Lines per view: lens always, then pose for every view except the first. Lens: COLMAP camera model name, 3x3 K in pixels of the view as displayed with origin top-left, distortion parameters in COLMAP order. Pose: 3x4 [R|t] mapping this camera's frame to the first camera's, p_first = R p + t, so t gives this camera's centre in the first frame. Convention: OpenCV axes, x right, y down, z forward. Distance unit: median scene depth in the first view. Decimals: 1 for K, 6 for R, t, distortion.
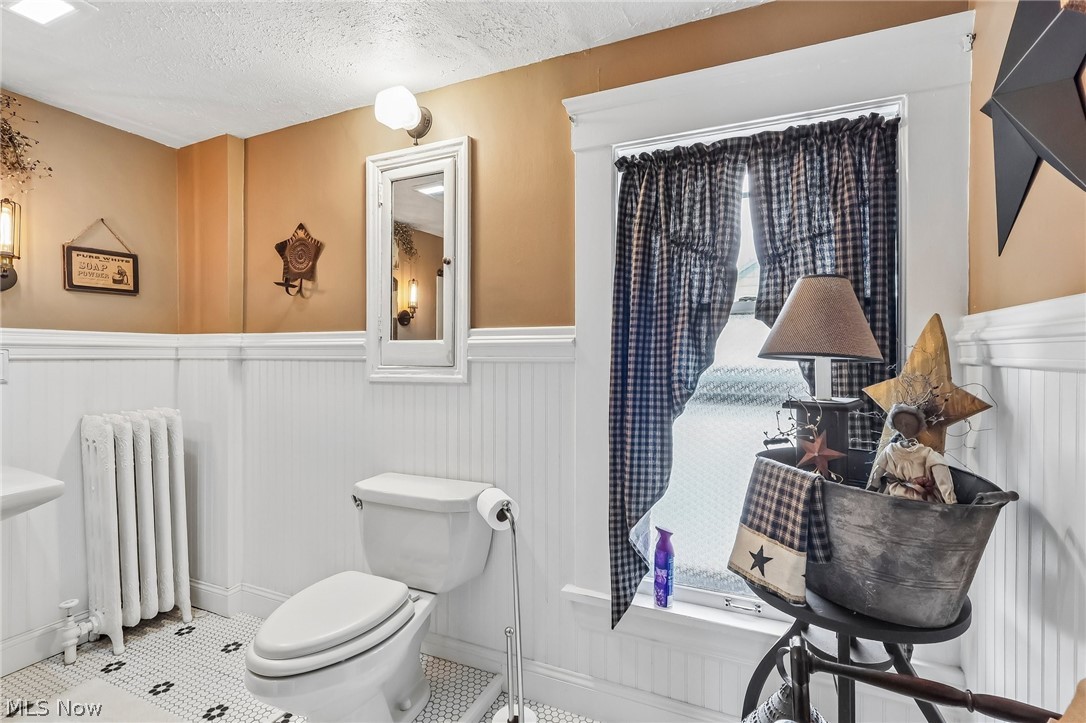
lens RADIAL K [[508.6, 0, 541.2], [0, 508.6, 360.0], [0, 0, 1]] dist [-0.001152, -0.001636]
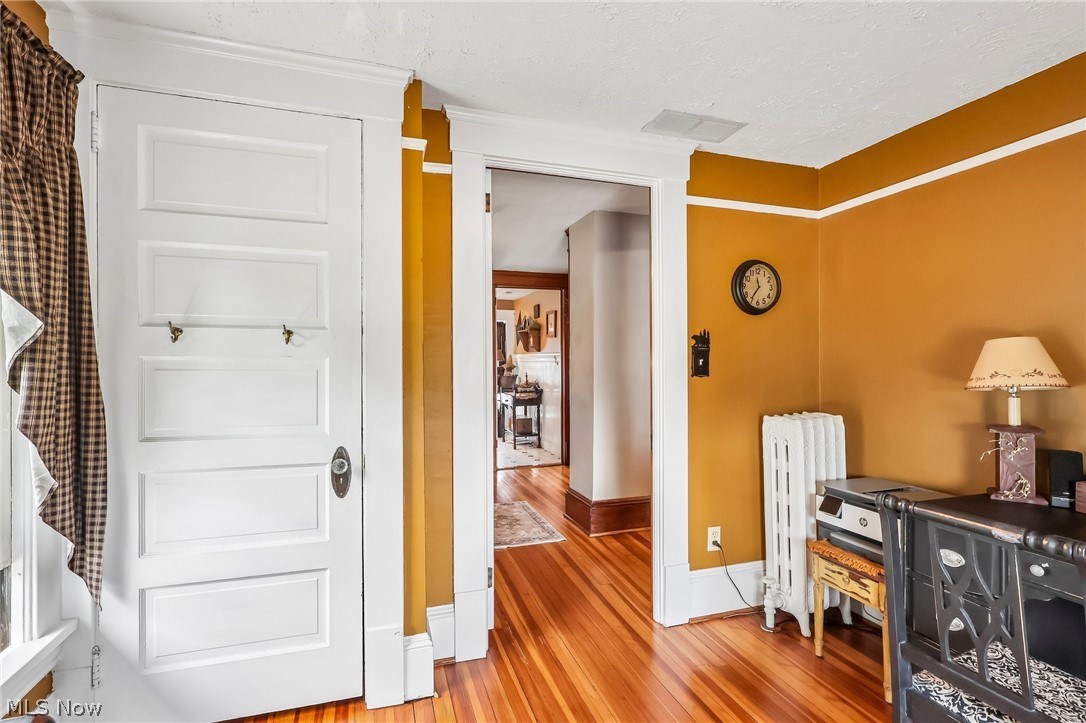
lens RADIAL K [[508.6, 0, 542.4], [0, 508.6, 359.1], [0, 0, 1]] dist [-0.001152, -0.001636]
pose [[0.743931, 0.005836, 0.668231, -3.493342], [0.010088, 0.999750, -0.019962, 0.113267], [-0.668180, 0.021591, 0.743686, -4.398645]]
